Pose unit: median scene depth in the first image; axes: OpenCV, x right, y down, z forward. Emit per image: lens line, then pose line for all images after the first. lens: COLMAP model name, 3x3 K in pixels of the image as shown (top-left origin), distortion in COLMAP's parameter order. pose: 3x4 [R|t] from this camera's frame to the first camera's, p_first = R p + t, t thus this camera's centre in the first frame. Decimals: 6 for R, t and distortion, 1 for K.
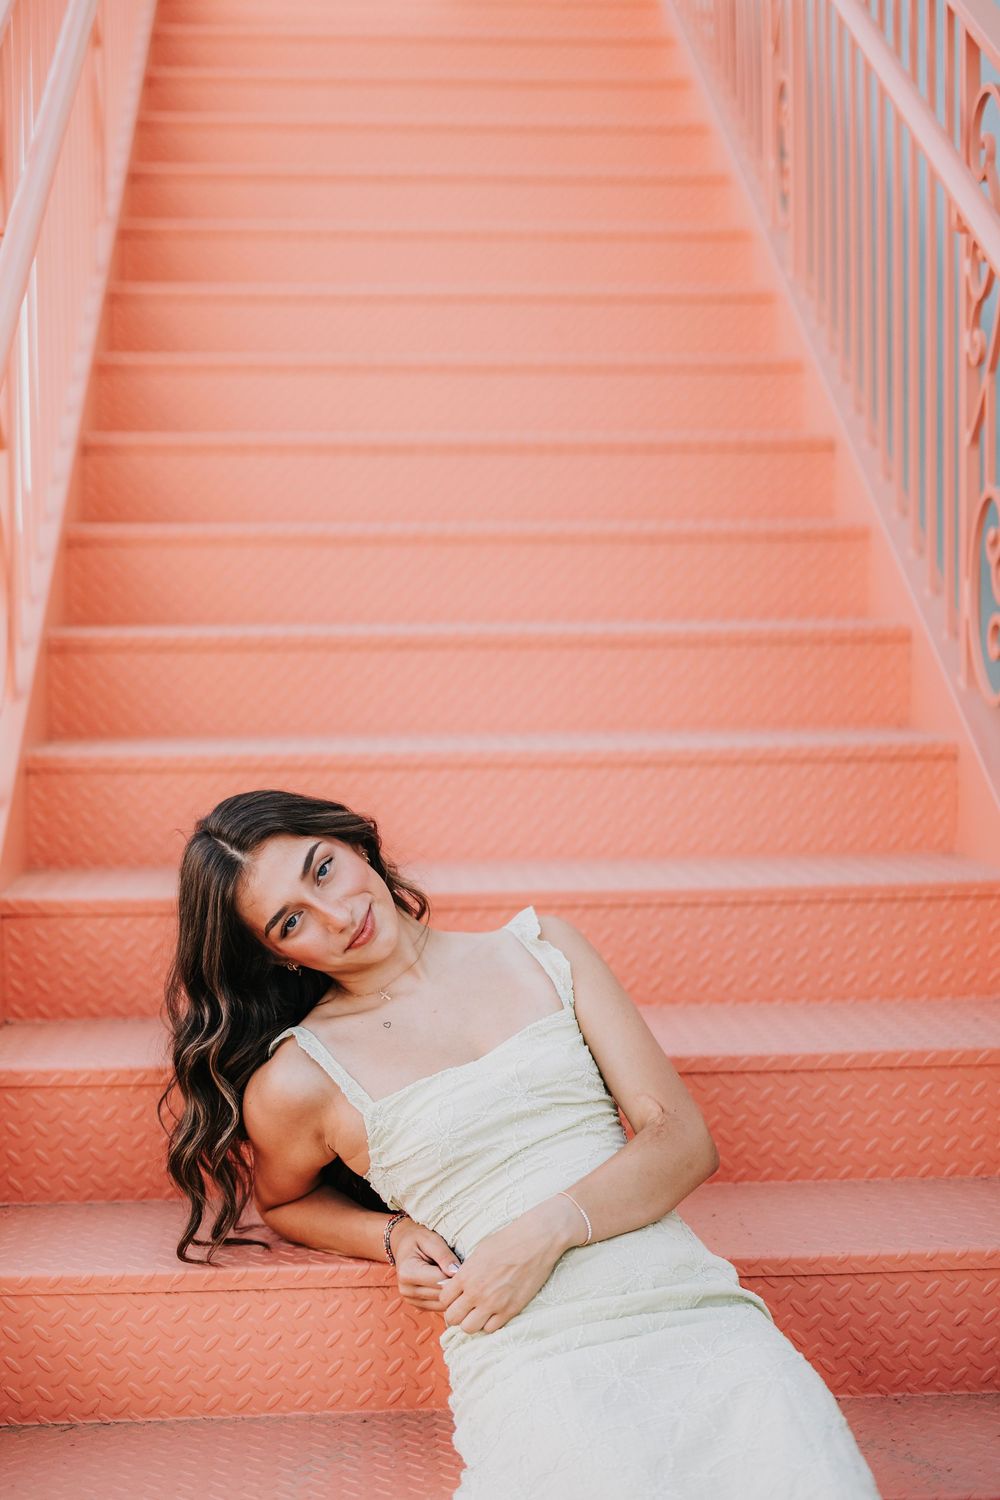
lens RADIAL K [[2210.5, 0, 500.0], [0, 2210.5, 750.0], [0, 0, 1]] dist [0.018237, -0.069392]
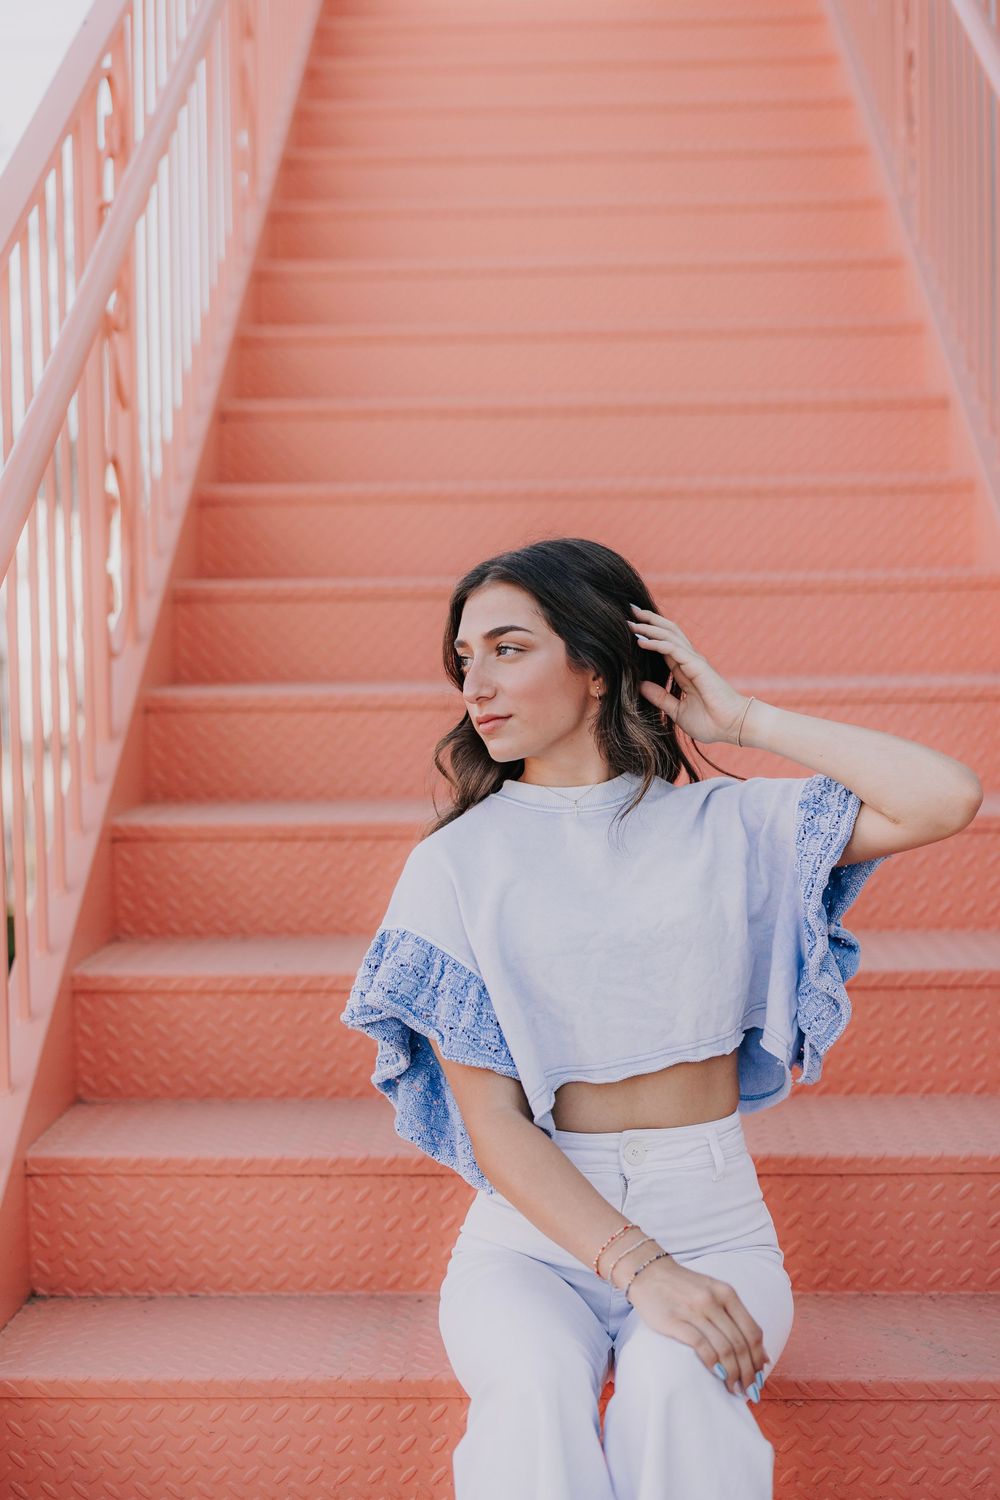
lens RADIAL K [[2210.5, 0, 500.0], [0, 2210.5, 750.0], [0, 0, 1]] dist [0.018237, -0.069392]
pose [[0.994240, 0.000604, -0.107173, 0.065238], [-0.000760, 0.999999, -0.001419, 0.028078], [0.107172, 0.001492, 0.994239, -0.040368]]
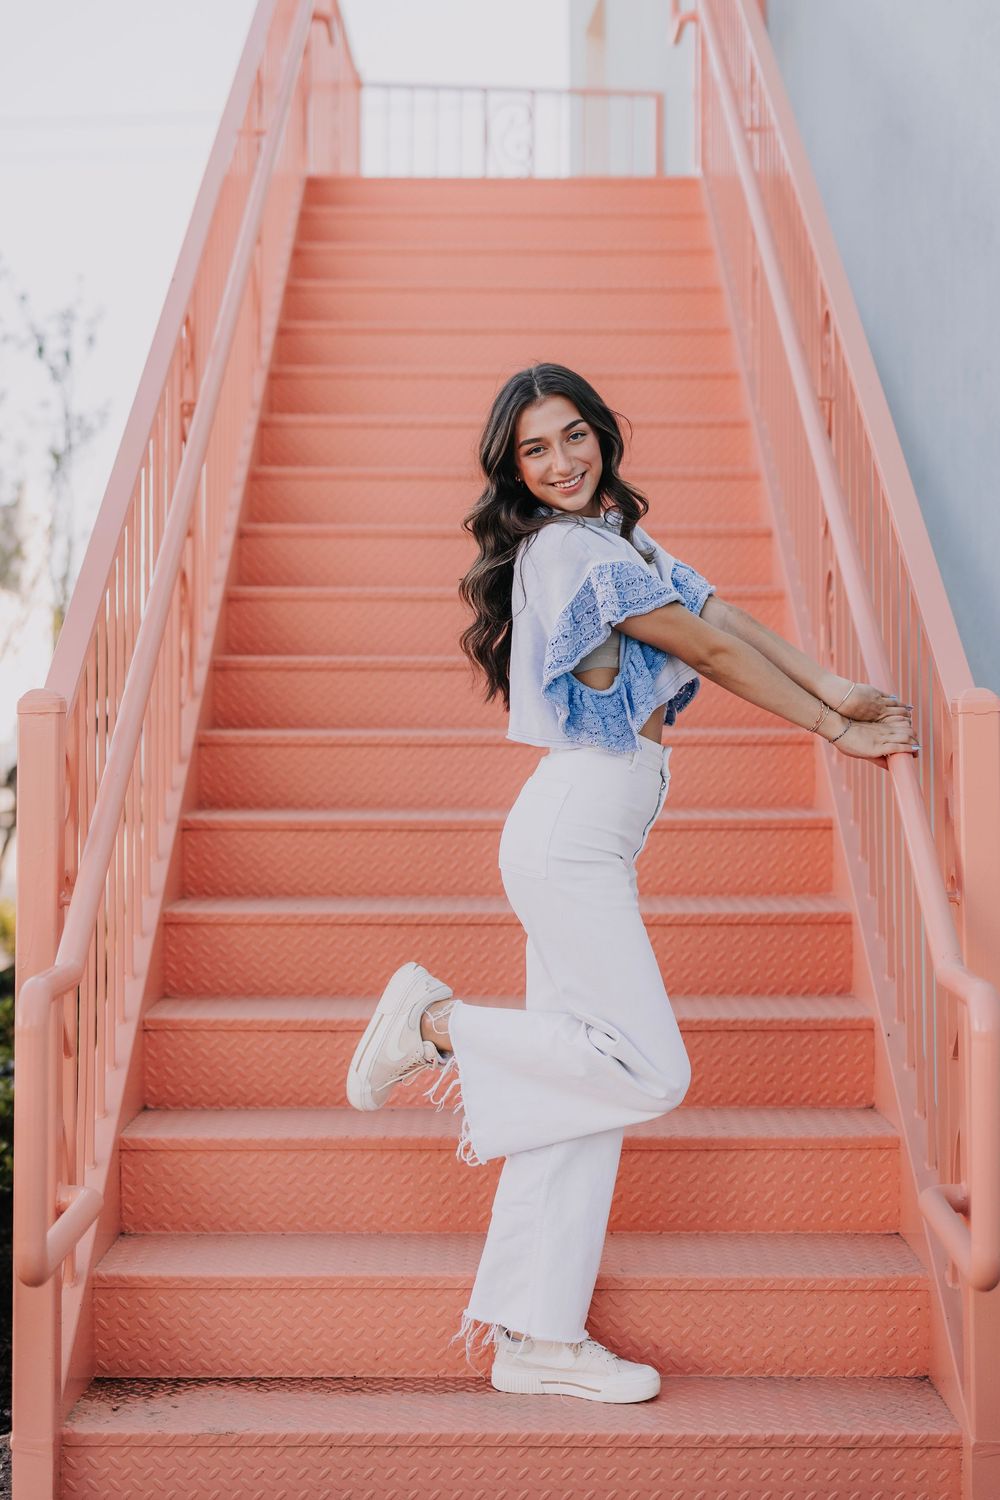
lens RADIAL K [[2440.6, 0, 504.0], [0, 2440.6, 616.5], [0, 0, 1]] dist [0.007893, 0.108561]
pose [[0.997139, 0.005863, -0.075367, 0.115912], [-0.012995, 0.995442, -0.094483, 0.072939], [0.074470, 0.095192, 0.992670, -0.630591]]
